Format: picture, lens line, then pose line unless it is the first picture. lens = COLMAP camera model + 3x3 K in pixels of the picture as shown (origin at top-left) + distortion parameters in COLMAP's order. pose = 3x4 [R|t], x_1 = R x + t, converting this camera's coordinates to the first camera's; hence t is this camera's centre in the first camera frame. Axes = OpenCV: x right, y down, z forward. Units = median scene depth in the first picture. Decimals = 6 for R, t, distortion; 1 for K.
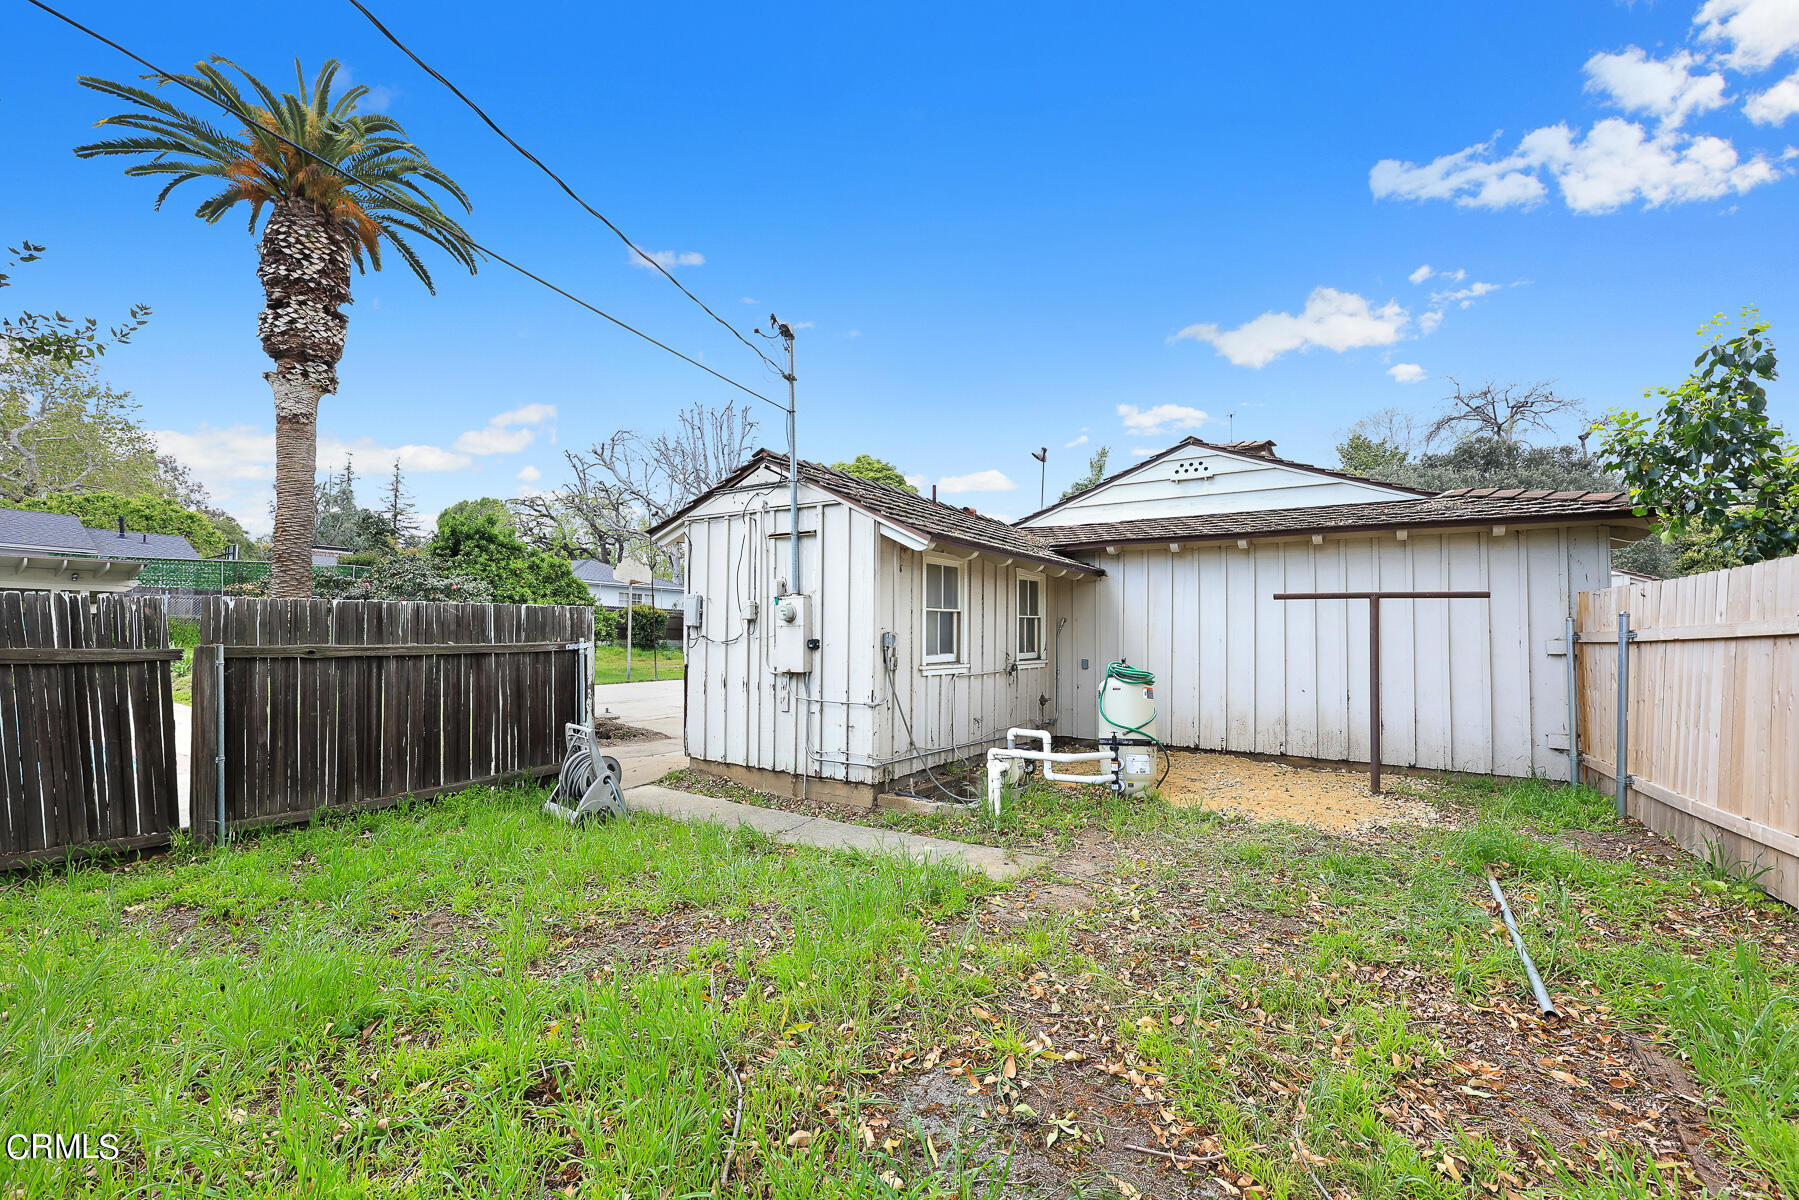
lens RADIAL K [[727.9, 0, 899.5], [0, 727.9, 600.0], [0, 0, 1]] dist [-0.000089, 0.000151]
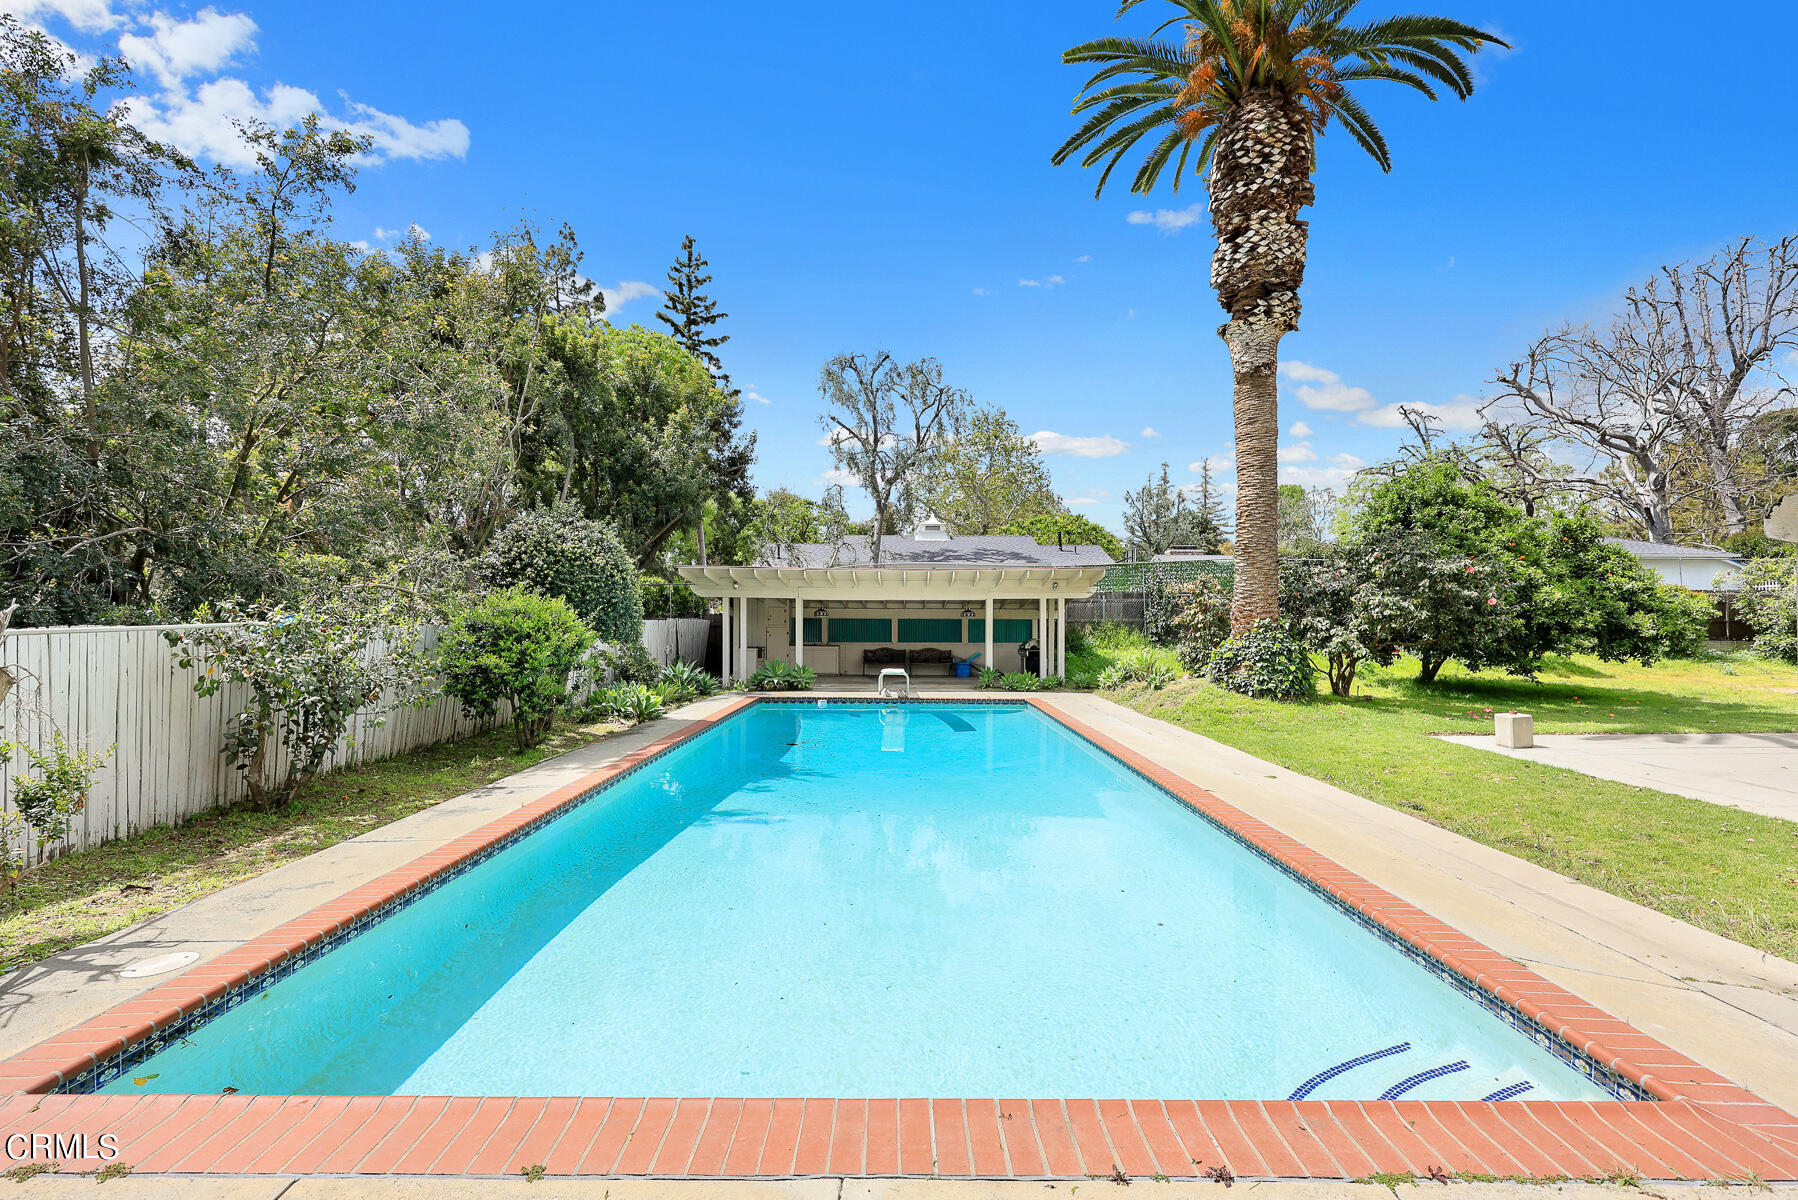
lens RADIAL K [[727.5, 0, 899.0], [0, 727.5, 600.0], [0, 0, 1]] dist [-0.000089, 0.000151]
pose [[0.560127, -0.036510, -0.827602, -0.403100], [0.046804, 0.998827, -0.012386, -0.008227], [0.827084, -0.031797, 0.561179, 0.221889]]
